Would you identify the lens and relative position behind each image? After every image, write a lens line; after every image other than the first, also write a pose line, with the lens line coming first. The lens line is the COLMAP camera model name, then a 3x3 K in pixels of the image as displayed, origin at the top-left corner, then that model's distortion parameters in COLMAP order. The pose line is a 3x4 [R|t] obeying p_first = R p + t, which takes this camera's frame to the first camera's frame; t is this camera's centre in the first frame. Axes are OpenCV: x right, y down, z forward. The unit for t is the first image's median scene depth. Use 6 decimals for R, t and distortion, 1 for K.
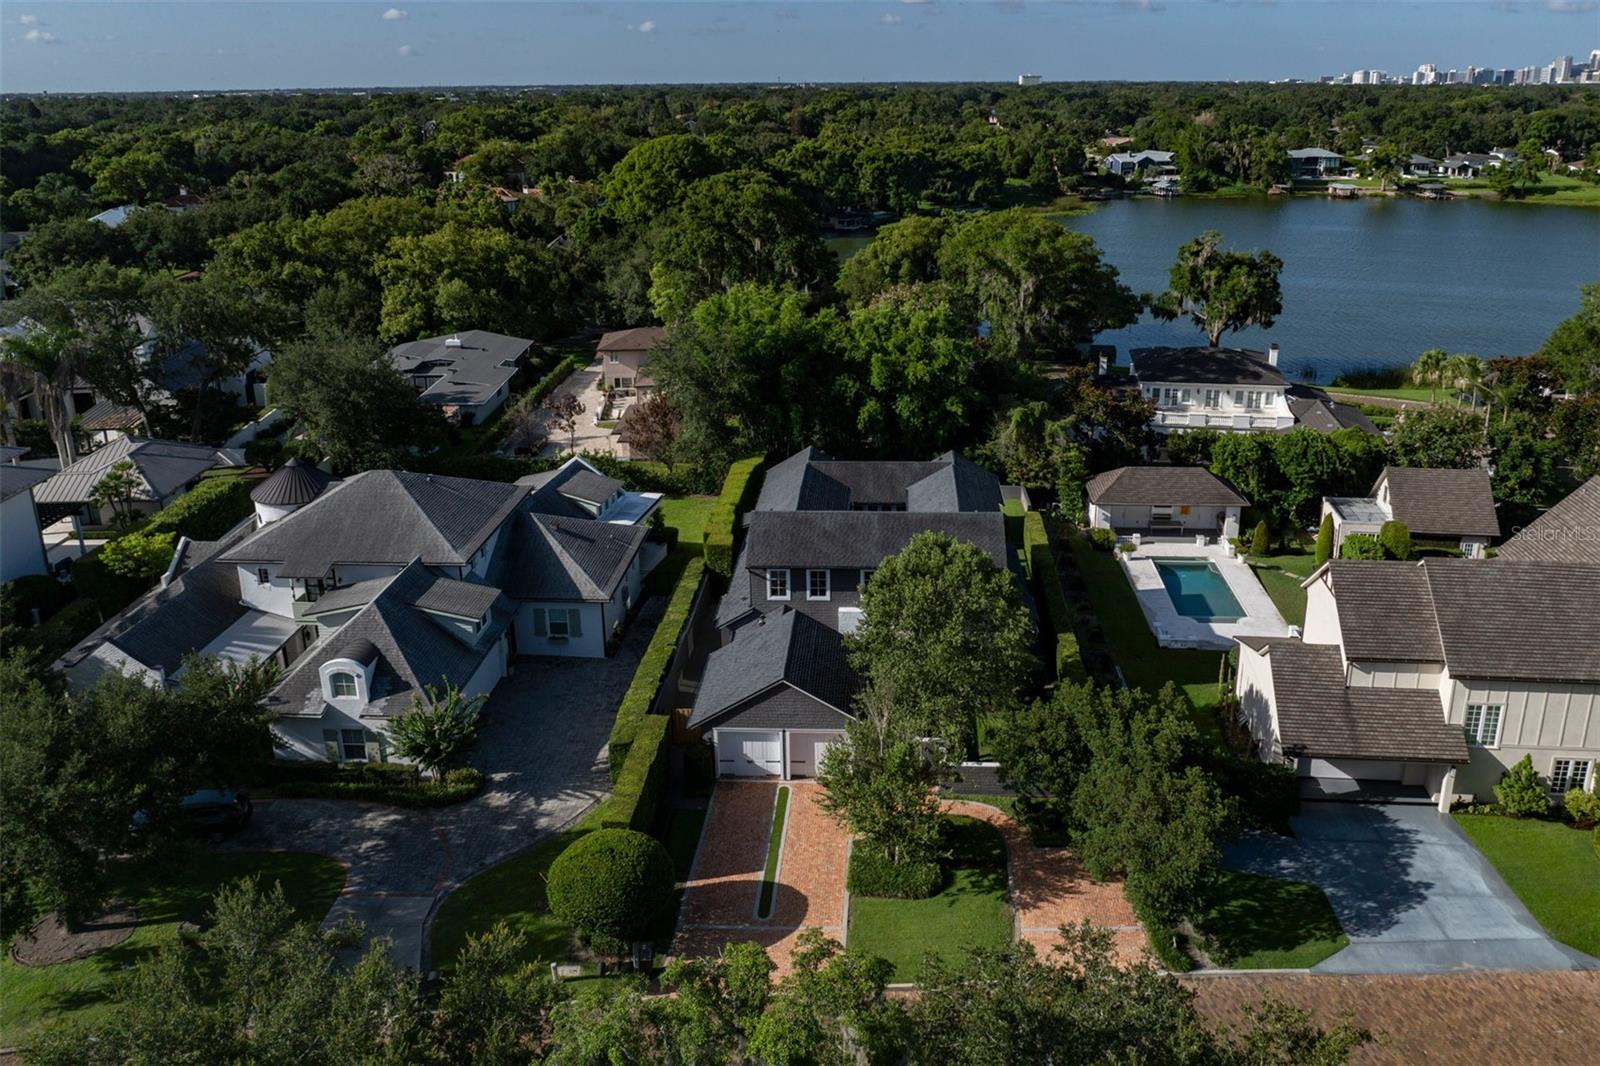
lens RADIAL K [[1224.3, 0, 862.2], [0, 1224.3, 540.8], [0, 0, 1]] dist [-0.037755, -0.002195]
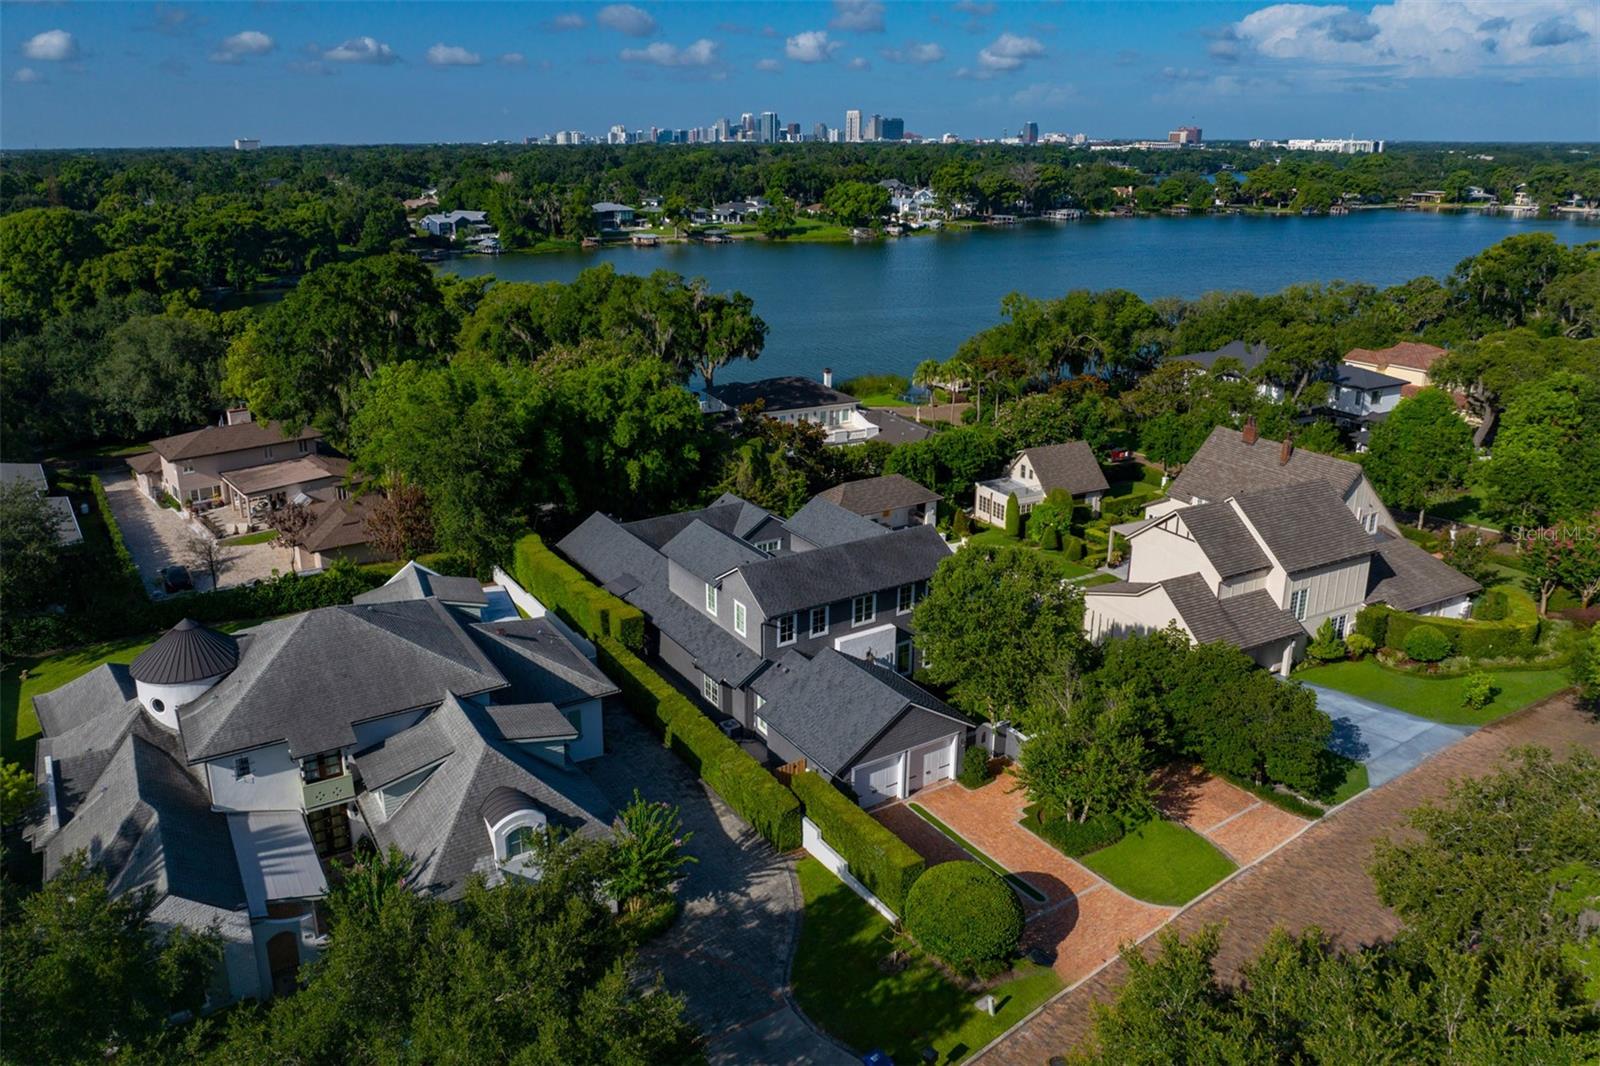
lens RADIAL K [[1158.6, 0, 922.2], [0, 1158.6, 573.4], [0, 0, 1]] dist [-0.049424, 0.004481]
pose [[0.798142, -0.201781, 0.567674, -0.186023], [0.202930, 0.977226, 0.062039, -0.017041], [-0.567264, 0.065682, 0.820913, 0.051209]]
